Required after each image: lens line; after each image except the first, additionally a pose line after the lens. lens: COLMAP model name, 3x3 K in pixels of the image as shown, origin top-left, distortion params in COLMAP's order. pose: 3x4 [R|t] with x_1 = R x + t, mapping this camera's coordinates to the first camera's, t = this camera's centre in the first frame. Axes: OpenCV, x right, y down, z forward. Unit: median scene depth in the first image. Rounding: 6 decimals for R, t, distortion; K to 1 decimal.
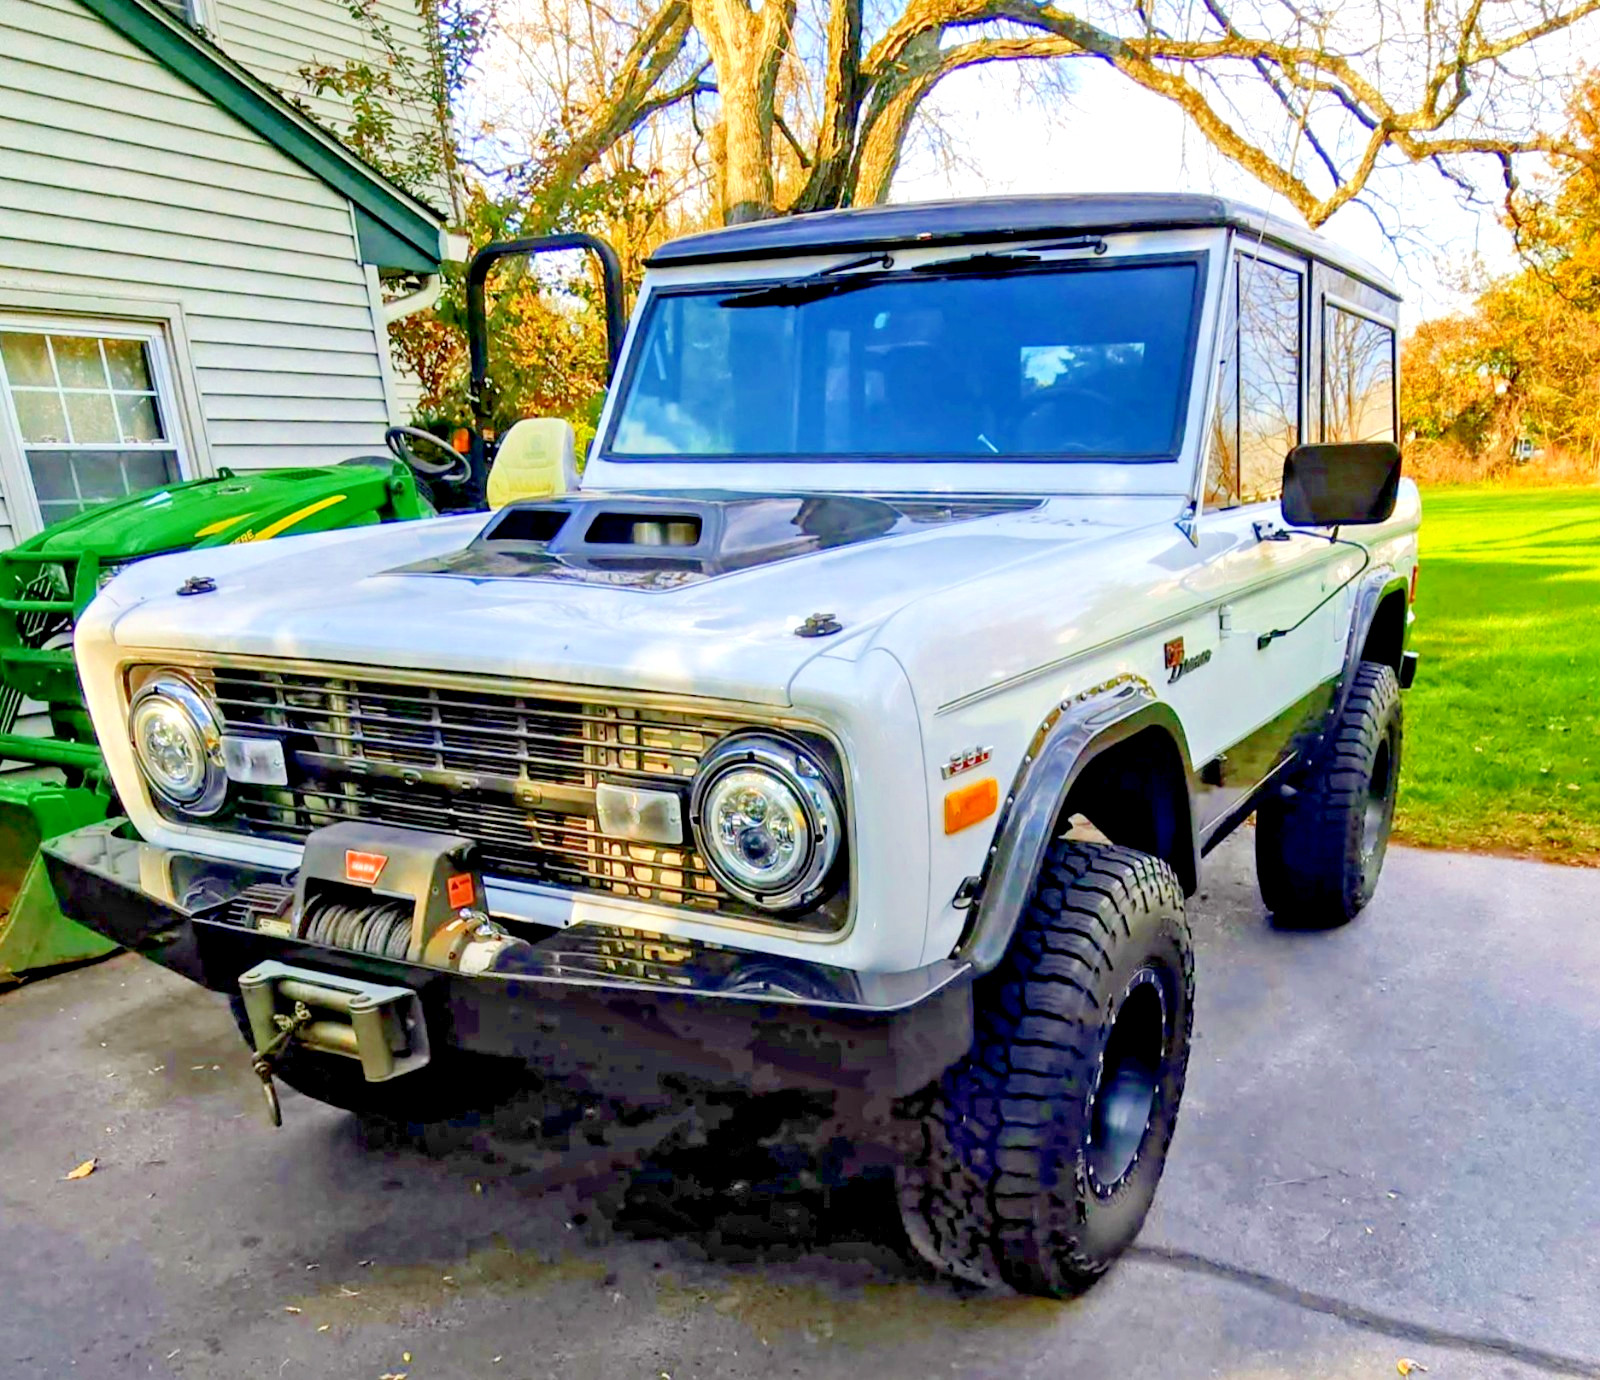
lens RADIAL K [[1548.3, 0, 800.0], [0, 1548.3, 690.0], [0, 0, 1]] dist [0.002595, -0.003253]
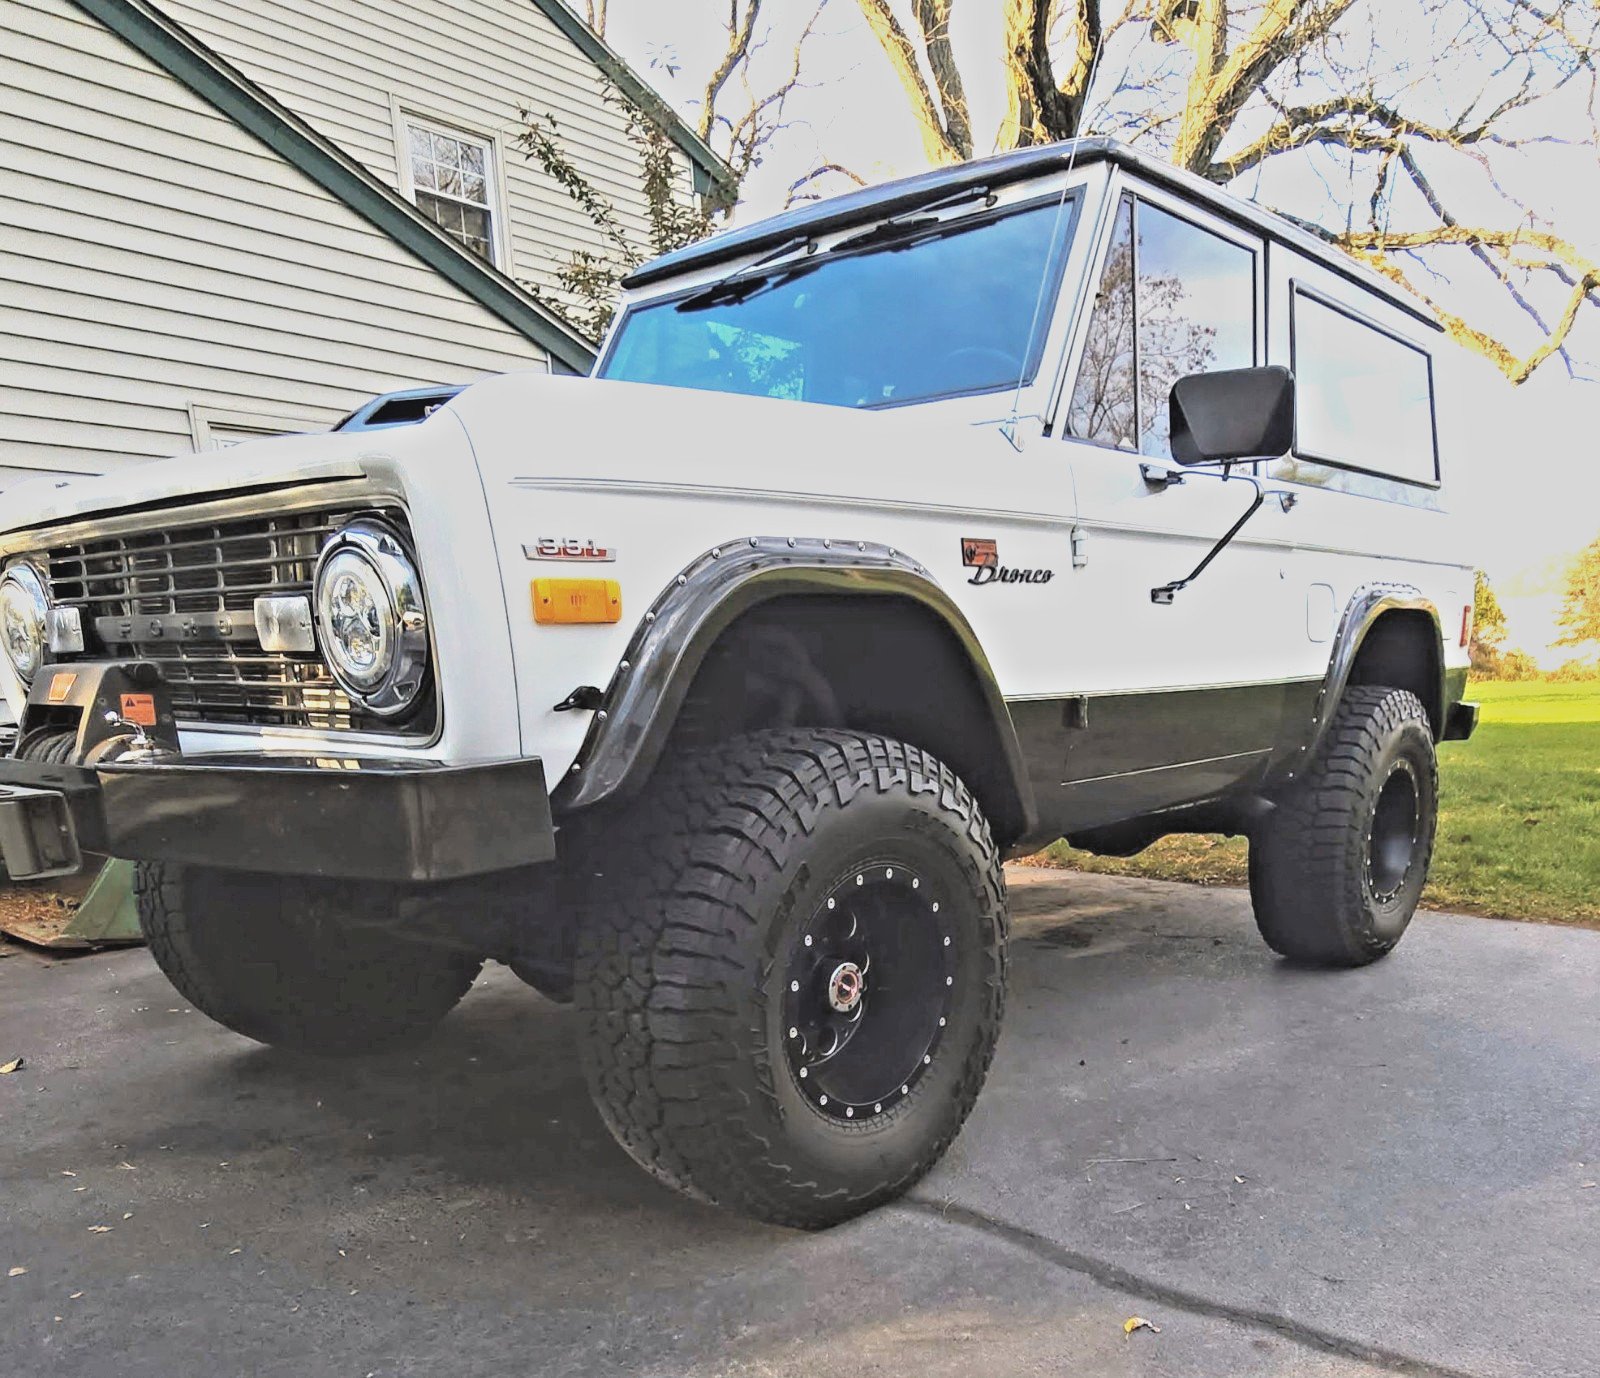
lens RADIAL K [[1393.6, 0, 800.1], [0, 1393.6, 742.4], [0, 0, 1]] dist [-0.007402, 0.006381]
pose [[0.975107, 0.019422, -0.220884, 0.334766], [-0.043125, 0.993746, -0.103000, 0.187329], [0.217502, 0.109961, 0.969846, 0.178602]]
